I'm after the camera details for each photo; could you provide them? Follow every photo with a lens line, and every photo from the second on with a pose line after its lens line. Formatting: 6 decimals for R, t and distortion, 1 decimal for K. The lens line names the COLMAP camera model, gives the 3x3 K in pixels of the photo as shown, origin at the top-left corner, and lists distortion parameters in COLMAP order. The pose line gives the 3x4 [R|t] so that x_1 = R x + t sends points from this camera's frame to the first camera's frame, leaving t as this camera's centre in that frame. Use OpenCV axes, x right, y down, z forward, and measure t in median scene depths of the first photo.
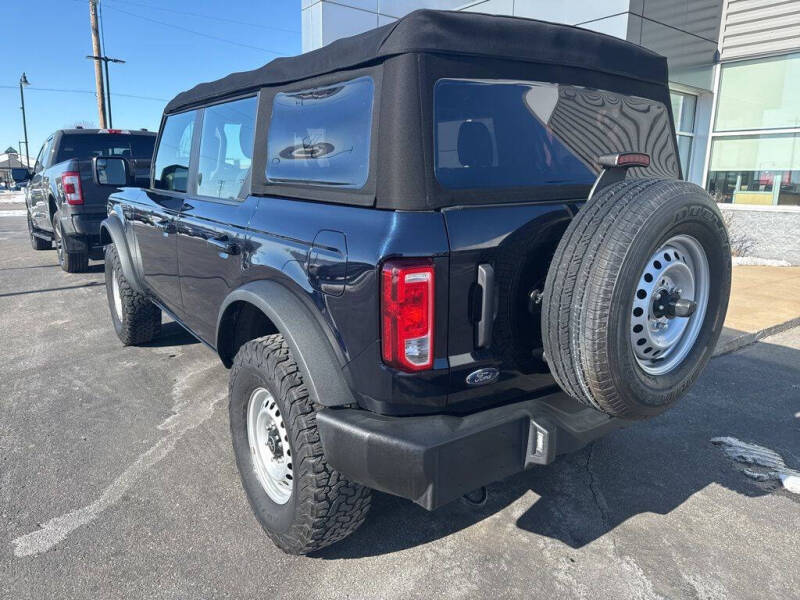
lens RADIAL K [[564.6, 0, 398.7], [0, 564.6, 297.1], [0, 0, 1]] dist [0.021881, -0.030626]
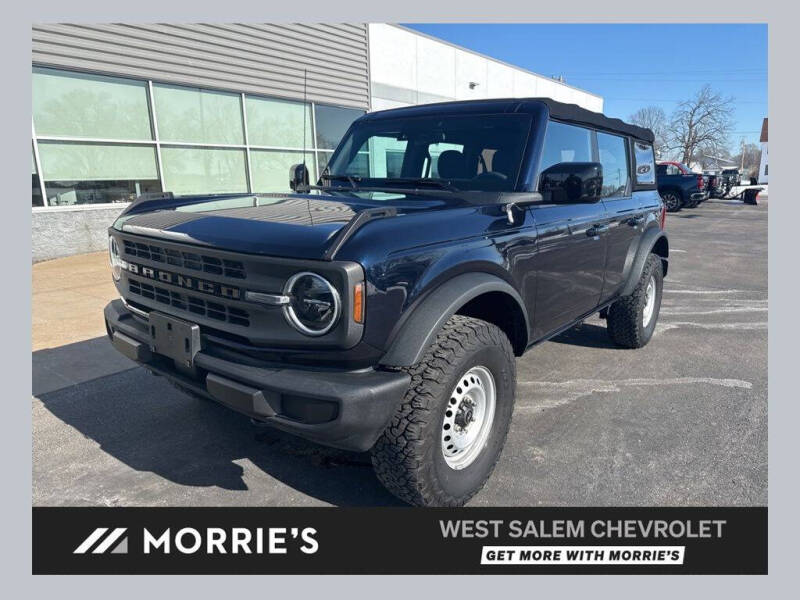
lens RADIAL K [[521.2, 0, 398.4], [0, 521.2, 303.9], [0, 0, 1]] dist [0.006750, -0.010950]
pose [[-0.273584, -0.239111, 0.931653, -1.124543], [0.215681, 0.928691, 0.301687, -0.331601], [-0.937354, 0.283477, -0.202504, 1.405351]]
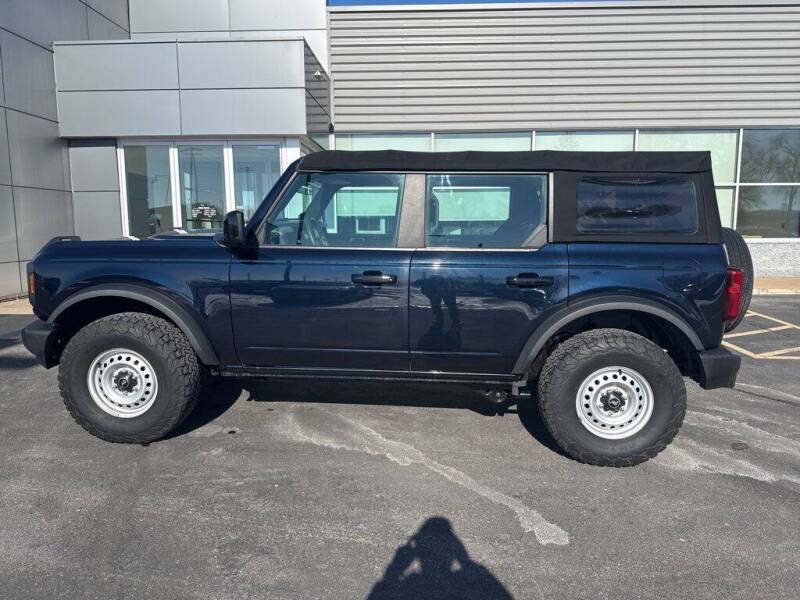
lens RADIAL K [[564.6, 0, 404.2], [0, 564.6, 299.9], [0, 0, 1]] dist [0.021881, -0.030626]
pose [[0.634597, -0.123047, 0.762985, -1.021384], [0.176882, 0.984164, 0.011599, -0.068708], [-0.752329, 0.127598, 0.646312, 0.254309]]
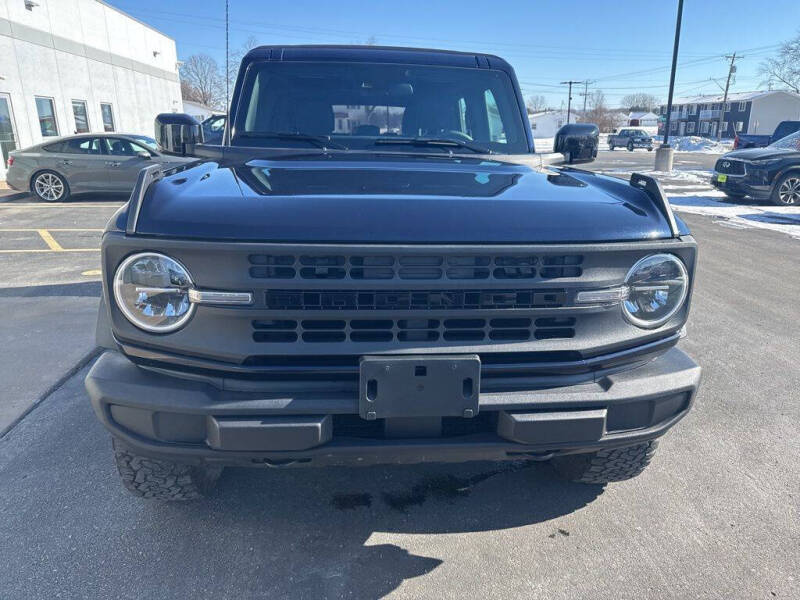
lens RADIAL K [[564.6, 0, 403.4], [0, 564.6, 298.2], [0, 0, 1]] dist [0.021881, -0.030626]
pose [[-0.865102, -0.161111, 0.475018, -0.707952], [0.094309, 0.877879, 0.469504, -0.427810], [-0.492651, 0.450967, -0.744261, 1.812130]]
